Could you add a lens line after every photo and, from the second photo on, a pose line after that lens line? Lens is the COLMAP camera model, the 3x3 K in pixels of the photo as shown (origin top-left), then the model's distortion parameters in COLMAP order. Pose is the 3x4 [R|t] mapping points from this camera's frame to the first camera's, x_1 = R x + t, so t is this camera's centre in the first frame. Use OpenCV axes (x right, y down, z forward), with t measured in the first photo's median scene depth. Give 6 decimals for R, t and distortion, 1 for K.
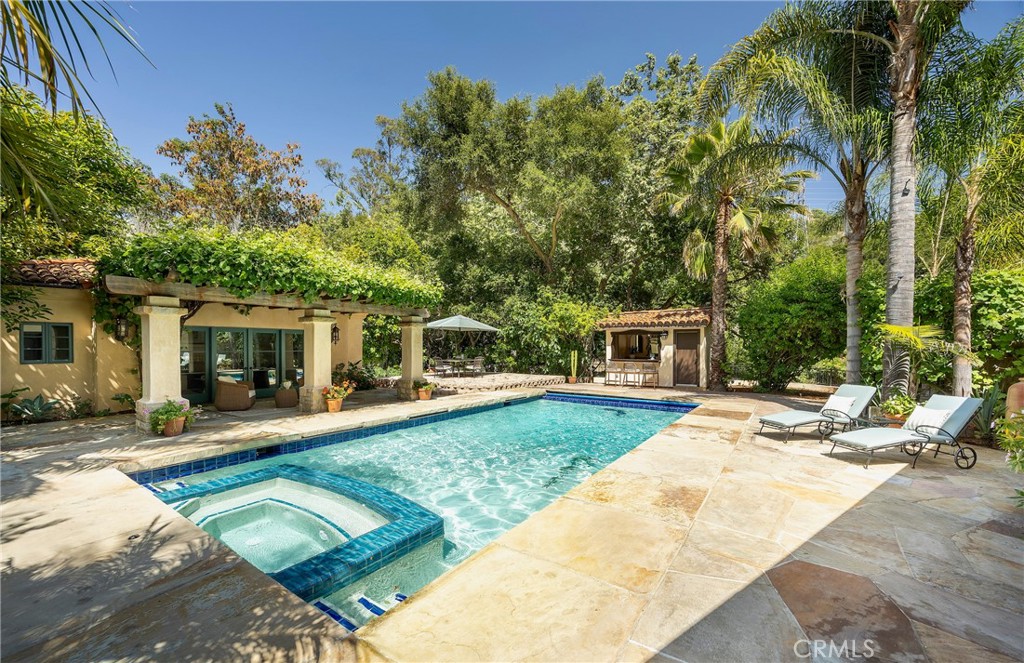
lens RADIAL K [[392.4, 0, 511.2], [0, 392.4, 355.3], [0, 0, 1]] dist [0.000705, 0.000032]
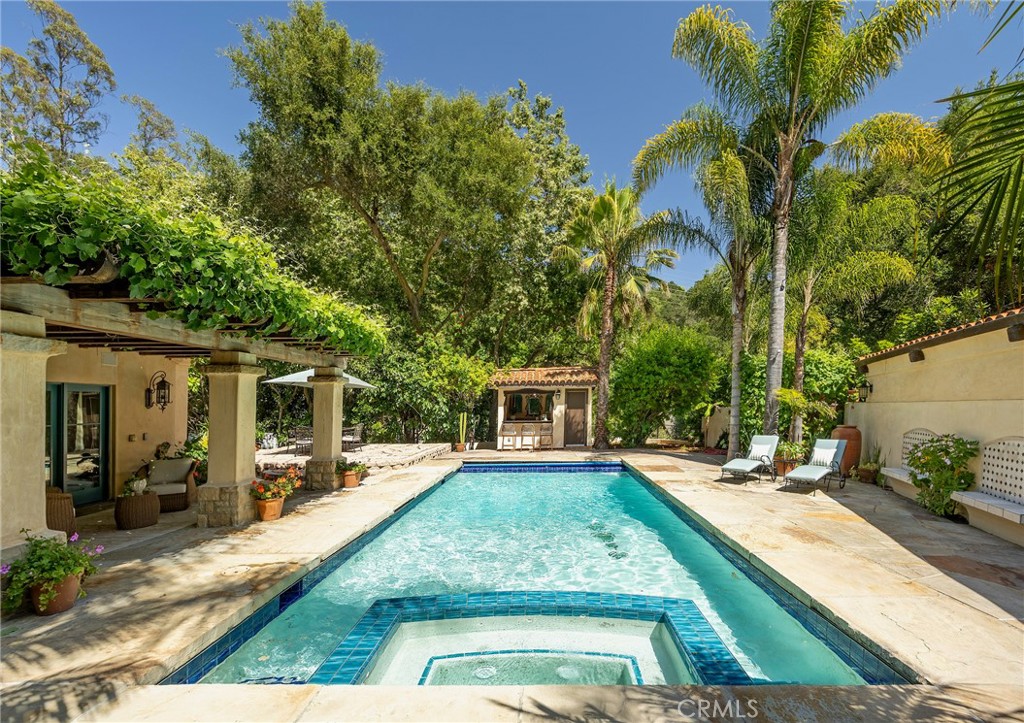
lens RADIAL K [[475.4, 0, 513.2], [0, 475.4, 428.4], [0, 0, 1]] dist [-0.000711, 0.000316]
pose [[0.819530, -0.039698, 0.571660, -0.374559], [0.025199, 0.999129, 0.033257, -0.010166], [-0.572482, -0.012850, 0.819817, 0.110544]]
